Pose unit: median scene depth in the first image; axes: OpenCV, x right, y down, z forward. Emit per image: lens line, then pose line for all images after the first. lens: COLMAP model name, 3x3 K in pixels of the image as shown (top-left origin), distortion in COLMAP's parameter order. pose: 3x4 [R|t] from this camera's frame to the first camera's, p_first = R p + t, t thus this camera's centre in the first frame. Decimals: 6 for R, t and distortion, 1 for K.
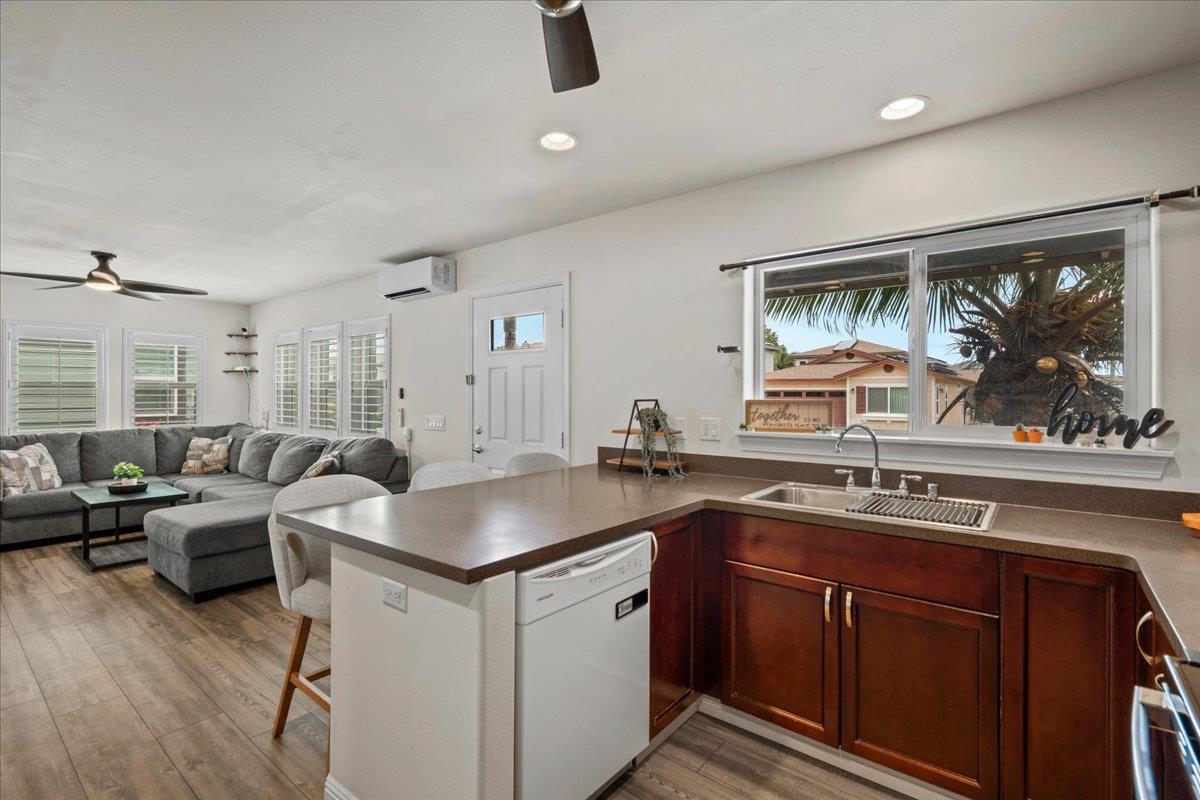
lens RADIAL K [[553.8, 0, 601.7], [0, 553.8, 392.0], [0, 0, 1]] dist [-0.000382, 0.000728]
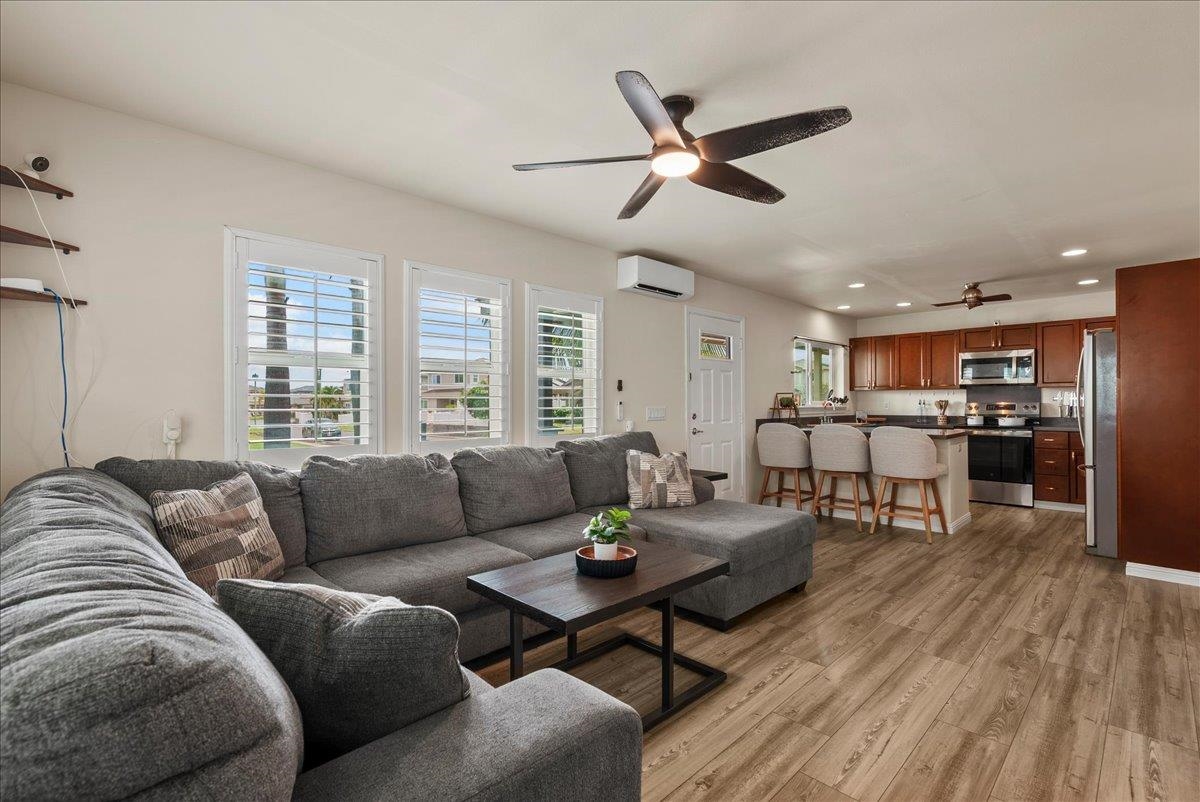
lens RADIAL K [[542.0, 0, 600.0], [0, 542.0, 401.0], [0, 0, 1]] dist [-0.004178, 0.000773]
pose [[0.122164, 0.002591, 0.992507, -2.081740], [-0.001107, 0.999996, -0.002474, 0.050555], [-0.992509, -0.000797, 0.122166, 1.478536]]
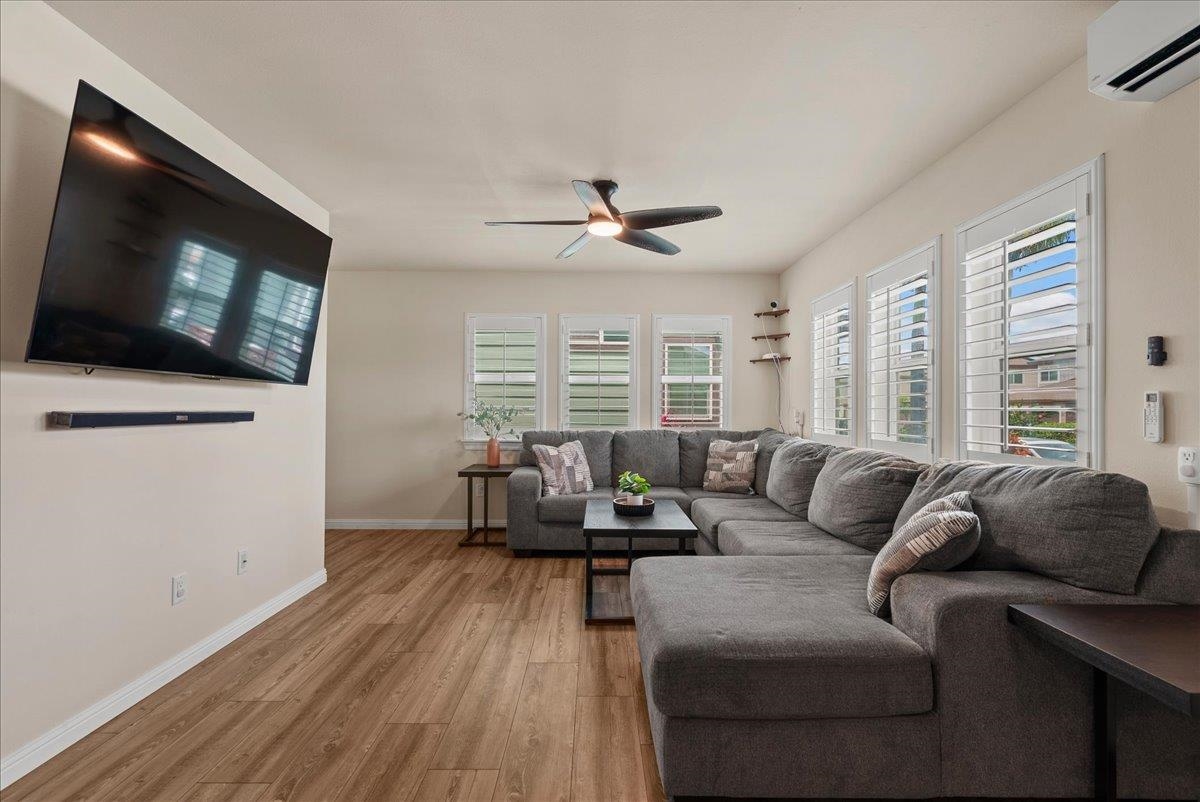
lens RADIAL K [[542.0, 0, 600.0], [0, 542.0, 401.0], [0, 0, 1]] dist [-0.004178, 0.000773]
pose [[0.634771, -0.007001, -0.772668, -0.514948], [-0.002527, 0.999935, -0.011136, 0.064047], [0.772696, 0.009022, 0.634712, 0.795961]]
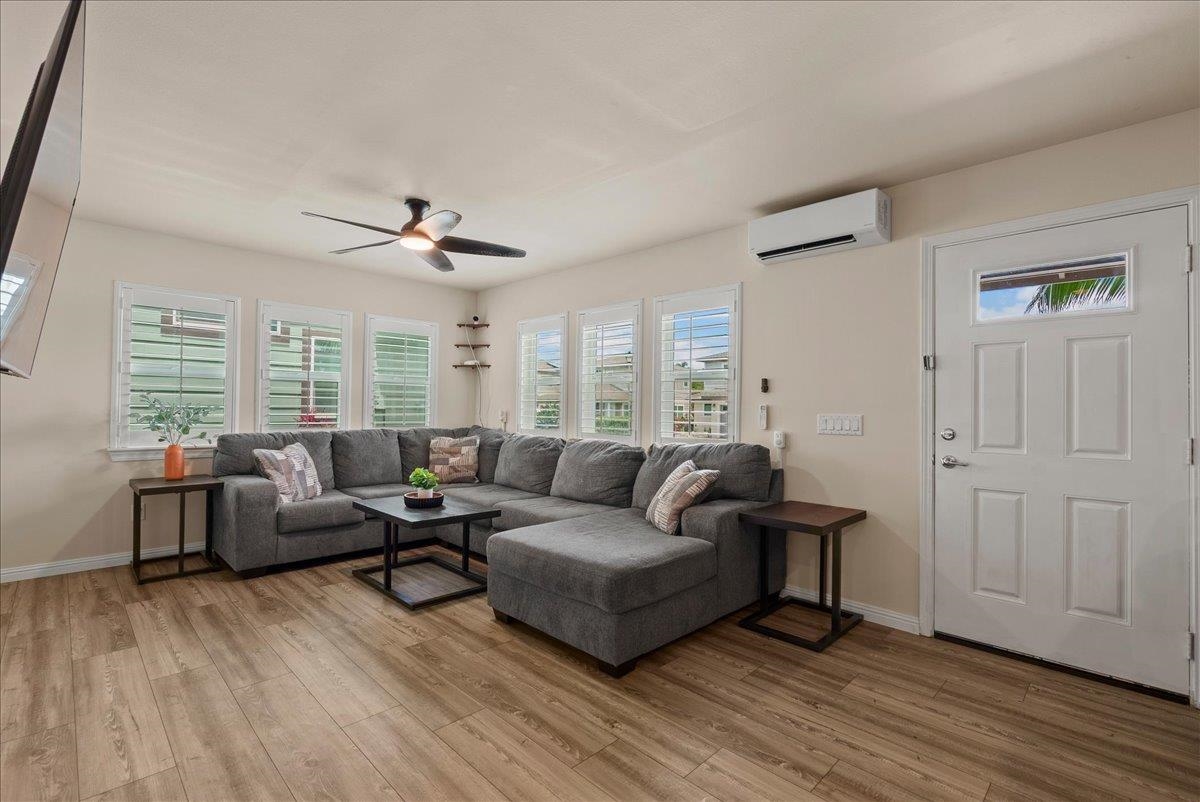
lens RADIAL K [[542.0, 0, 600.0], [0, 542.0, 401.0], [0, 0, 1]] dist [-0.004178, 0.000773]
pose [[0.994099, 0.010677, -0.107950, -0.811712], [-0.011660, 0.999896, -0.008475, 0.052049], [0.107848, 0.009683, 0.994120, 0.387922]]
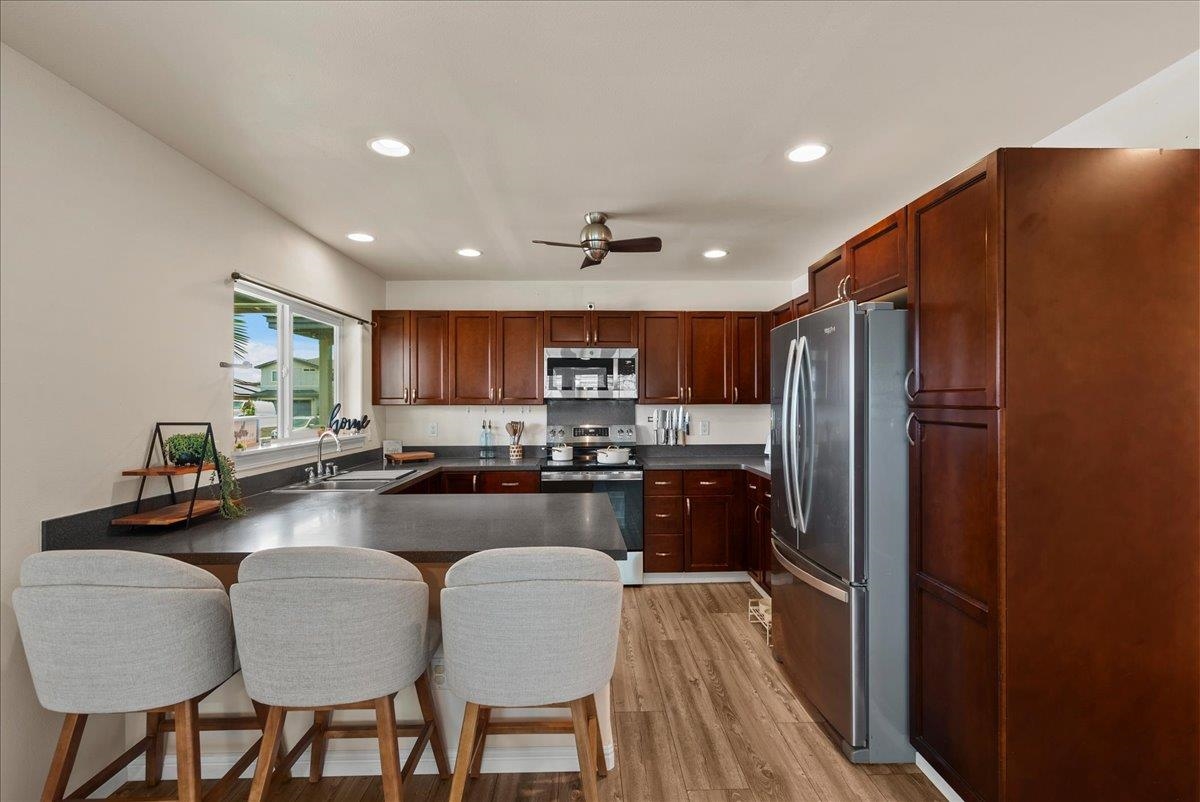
lens RADIAL K [[542.0, 0, 600.0], [0, 542.0, 401.0], [0, 0, 1]] dist [-0.004178, 0.000773]
pose [[-0.647331, 0.002747, 0.762204, -0.820678], [-0.001026, 0.999989, -0.004476, -0.012115], [-0.762209, -0.003679, -0.647321, 1.070216]]
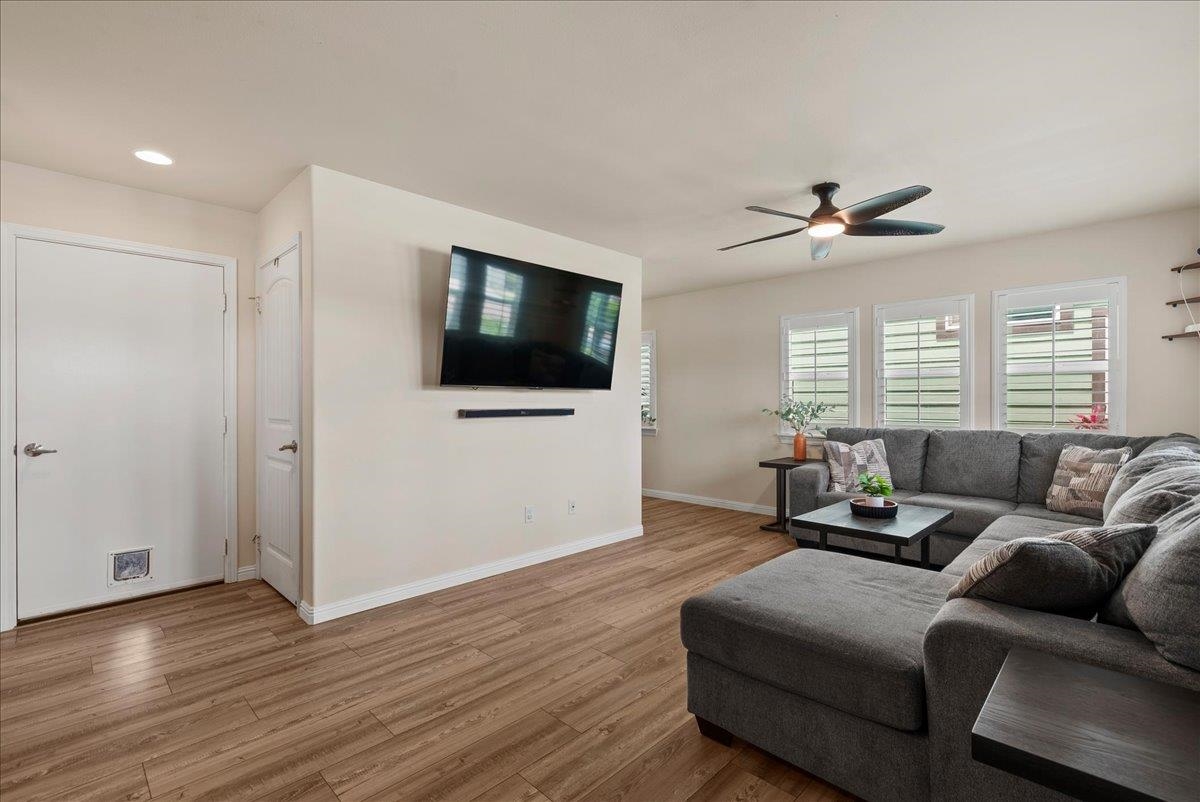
lens RADIAL K [[542.0, 0, 600.0], [0, 542.0, 401.0], [0, 0, 1]] dist [-0.004178, 0.000773]
pose [[-0.100031, 0.000153, -0.994984, -0.212066], [0.004331, 0.999991, -0.000282, 0.054064], [0.994975, -0.004337, -0.100030, 1.128429]]
